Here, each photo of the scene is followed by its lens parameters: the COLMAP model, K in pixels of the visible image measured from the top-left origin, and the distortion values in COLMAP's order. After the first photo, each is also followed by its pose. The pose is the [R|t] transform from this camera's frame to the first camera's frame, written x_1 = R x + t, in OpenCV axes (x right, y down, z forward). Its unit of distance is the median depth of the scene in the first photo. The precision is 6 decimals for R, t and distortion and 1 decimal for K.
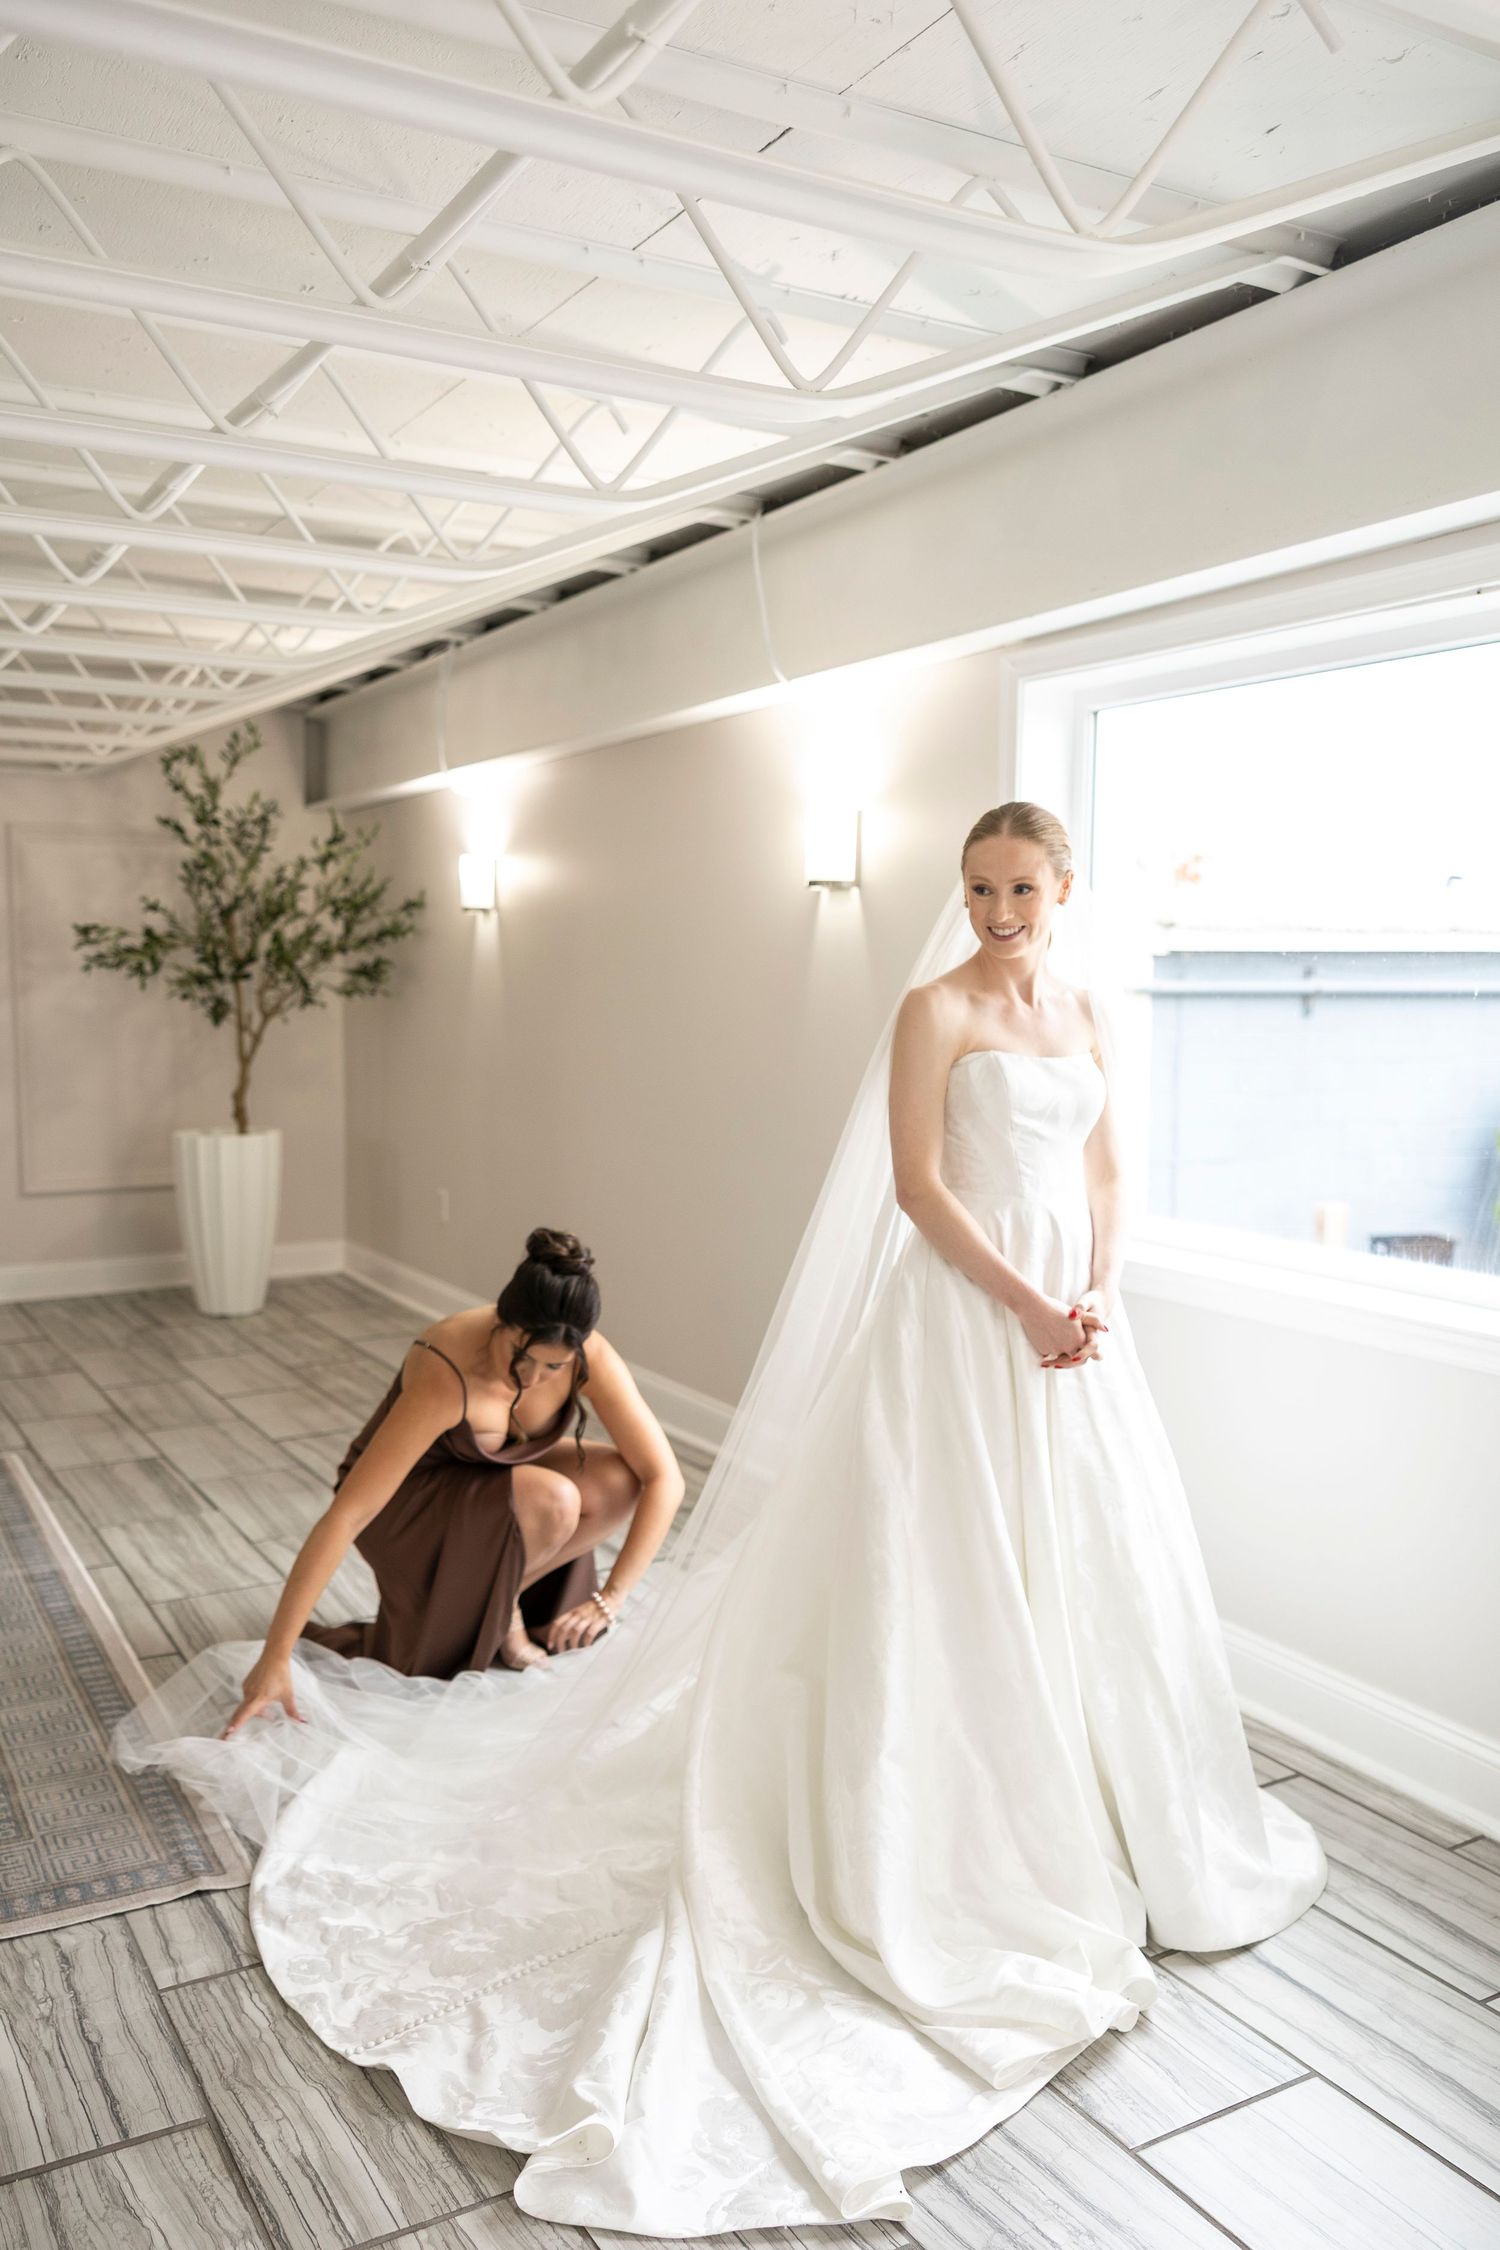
lens RADIAL K [[1875.2, 0, 743.7], [0, 1875.2, 1120.3], [0, 0, 1]] dist [0.009466, -0.009110]
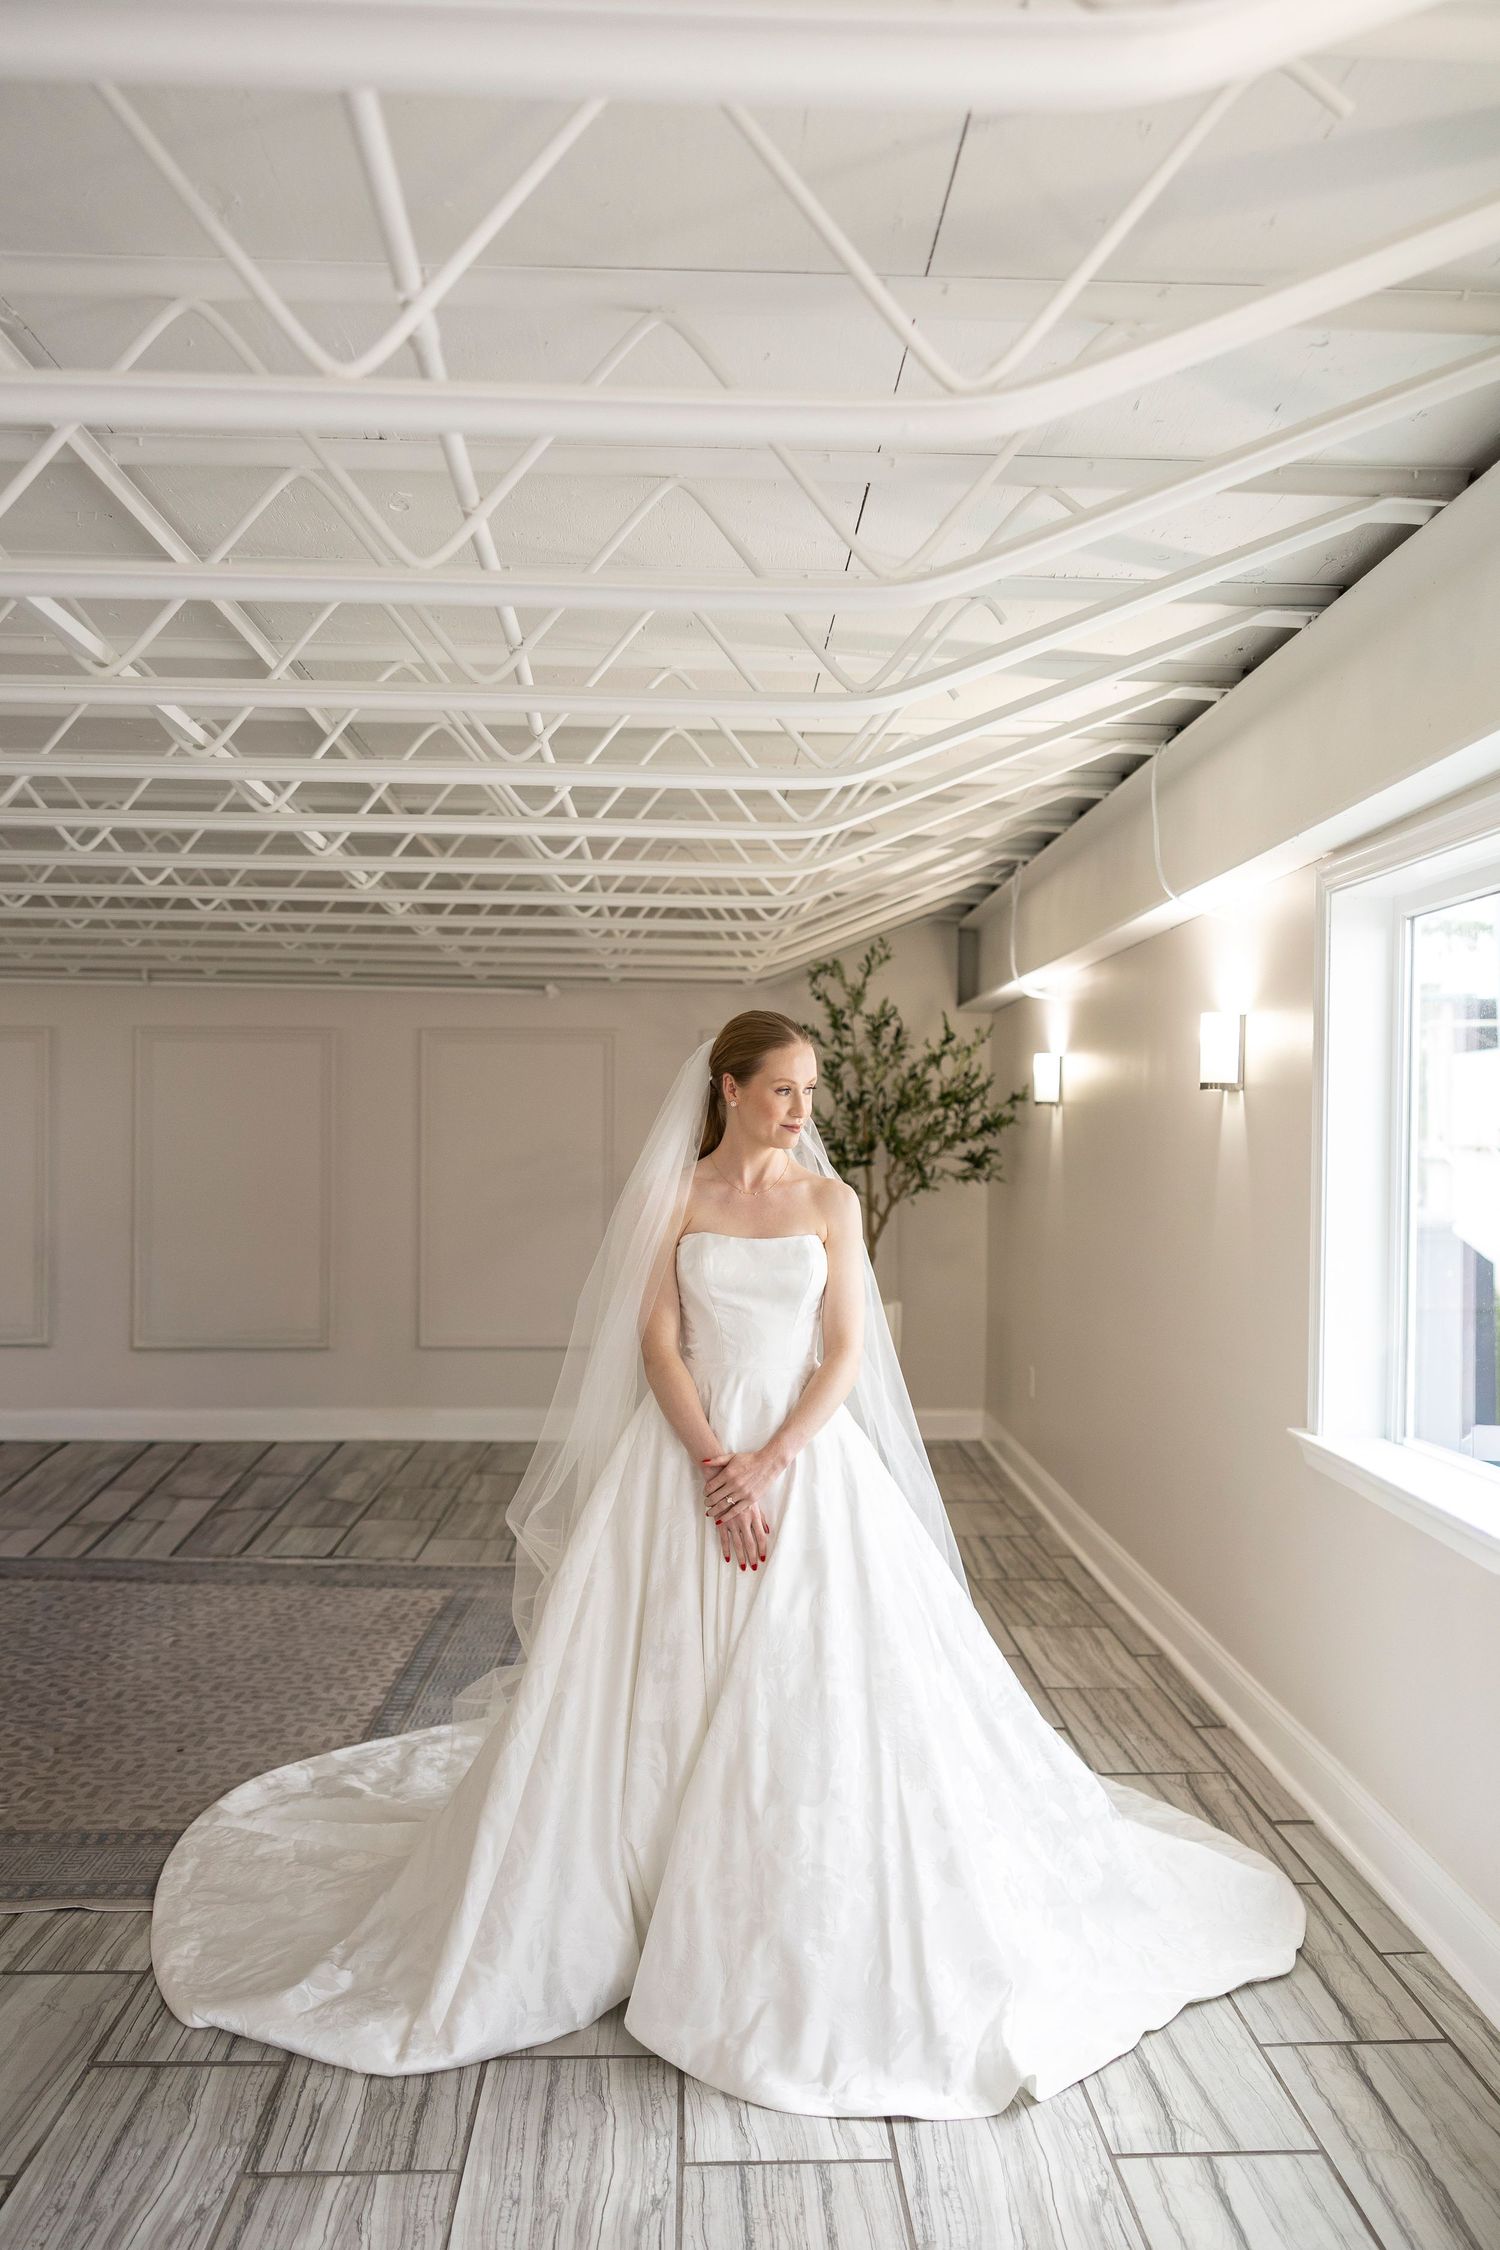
lens RADIAL K [[1875.2, 0, 743.7], [0, 1875.2, 1120.3], [0, 0, 1]] dist [0.009466, -0.009110]
pose [[0.881577, 0.002727, -0.472032, 0.198008], [-0.046416, 0.995638, -0.080936, -0.008188], [0.469752, 0.093262, 0.877858, -0.015876]]
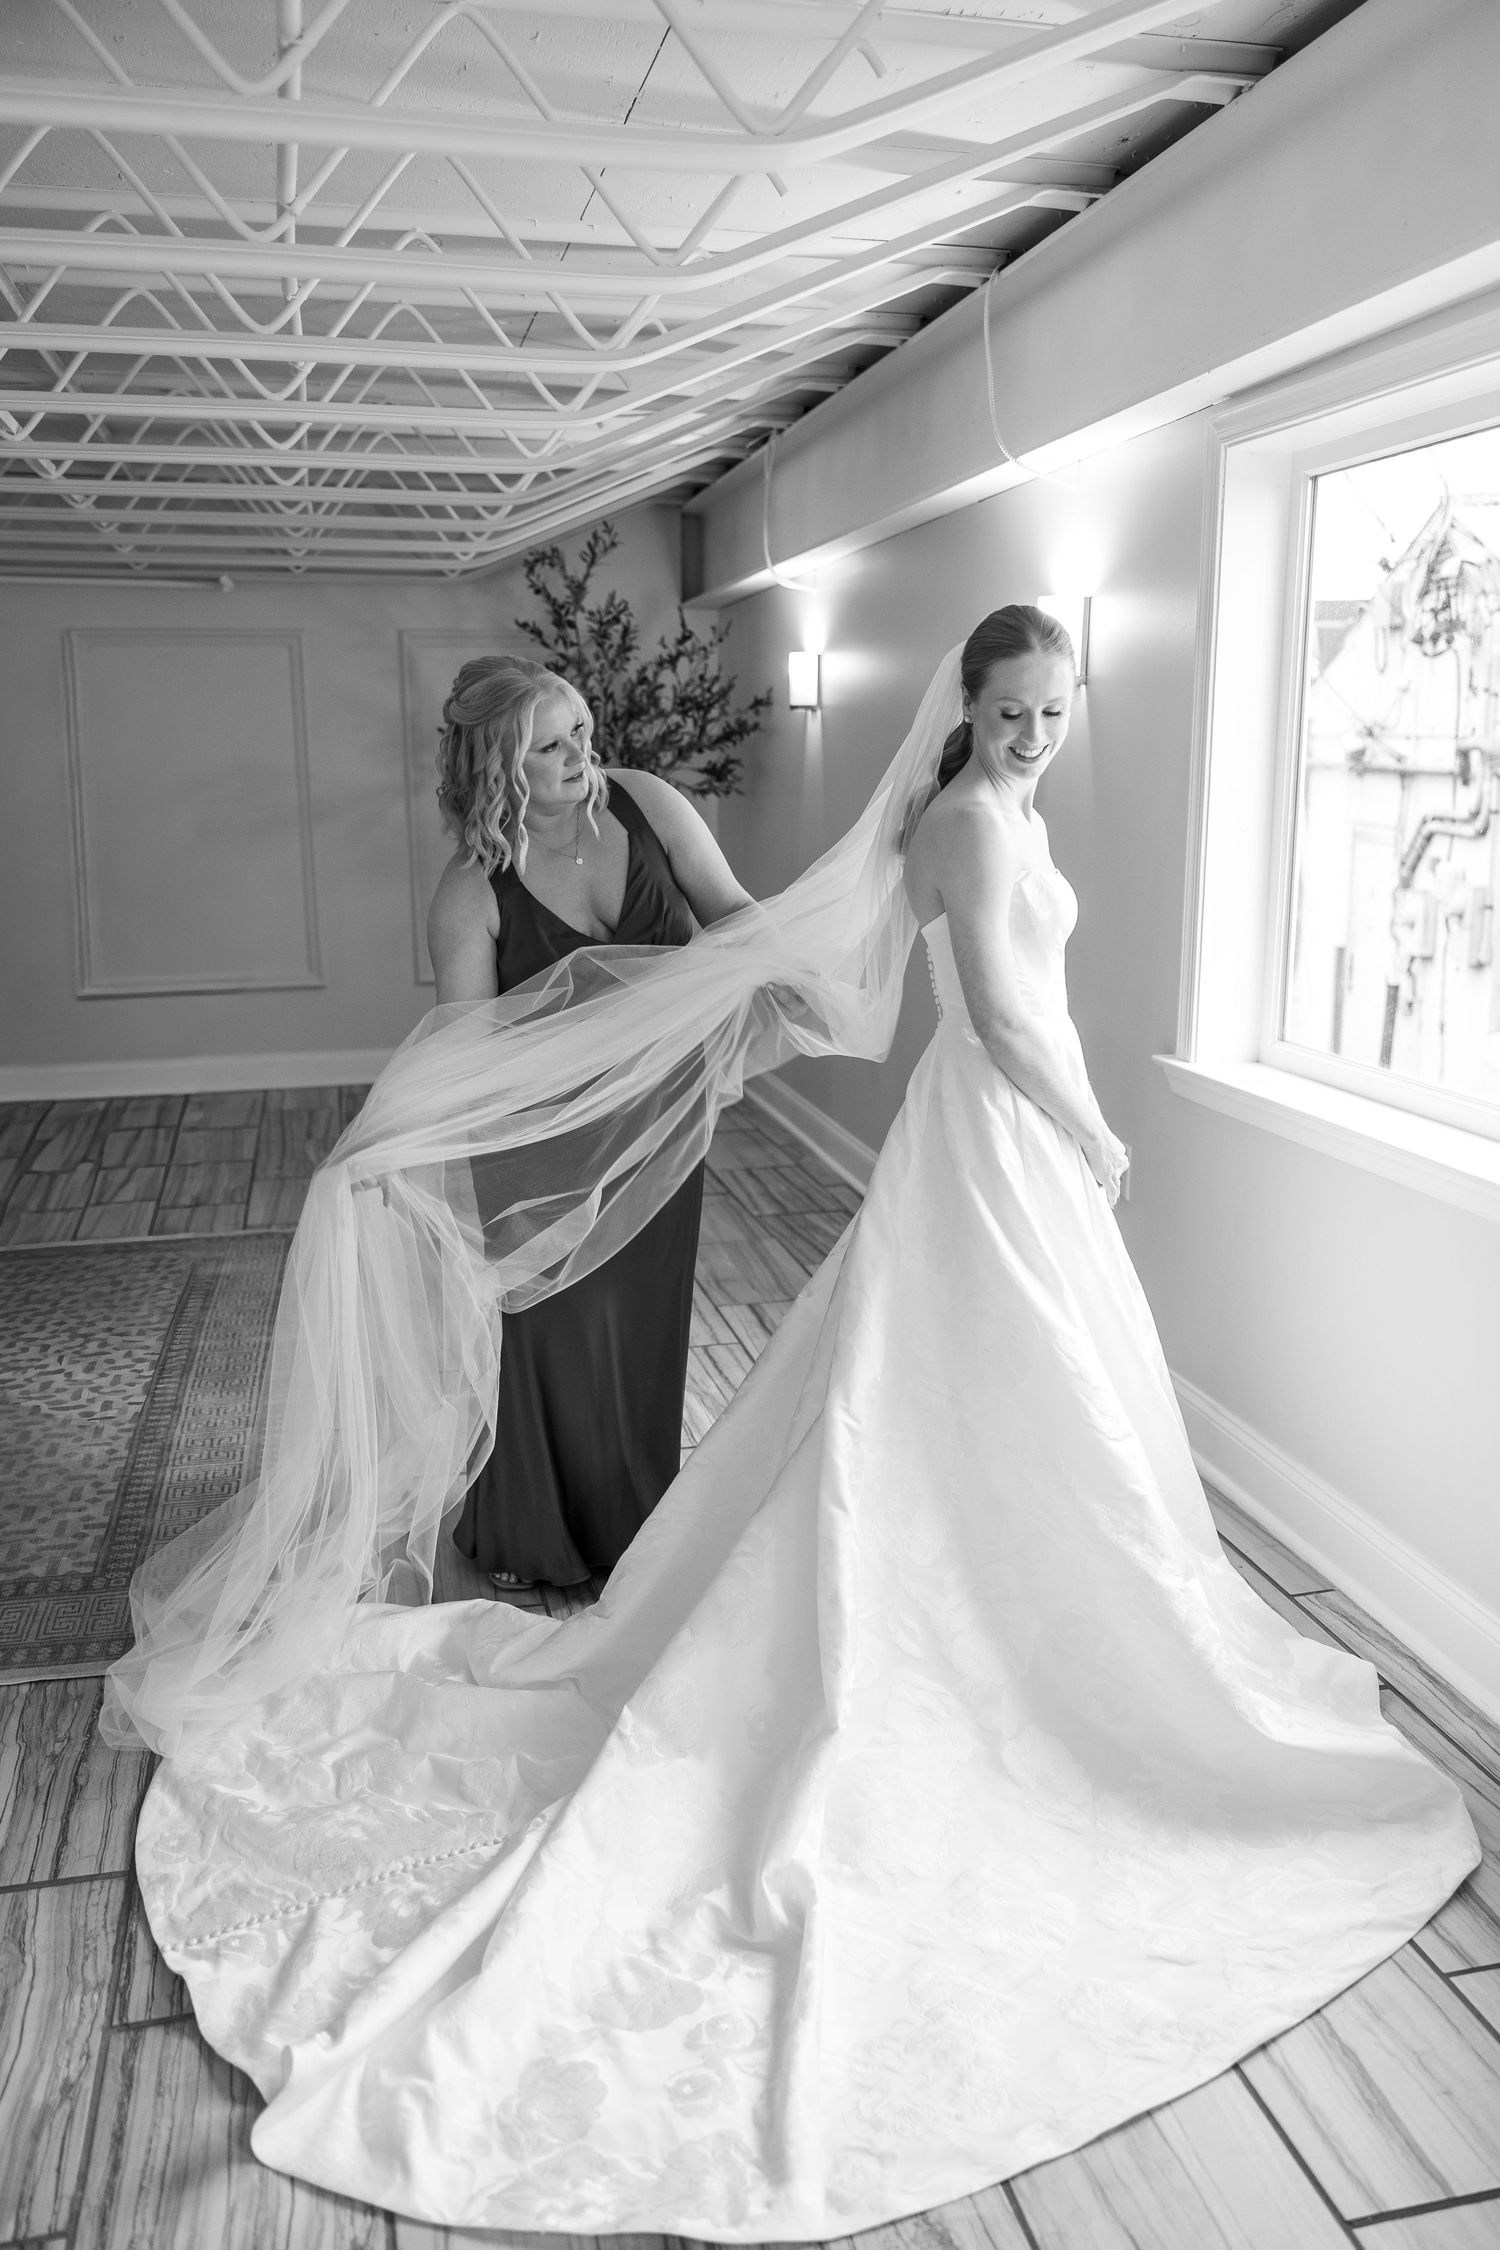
lens RADIAL K [[1844.8, 0, 755.9], [0, 1844.8, 1114.4], [0, 0, 1]] dist [0.010862, -0.002935]
pose [[0.957728, 0.047386, -0.283746, 0.113026], [-0.015165, 0.993285, 0.114693, -0.010371], [0.287275, -0.105542, 0.952016, 0.043598]]
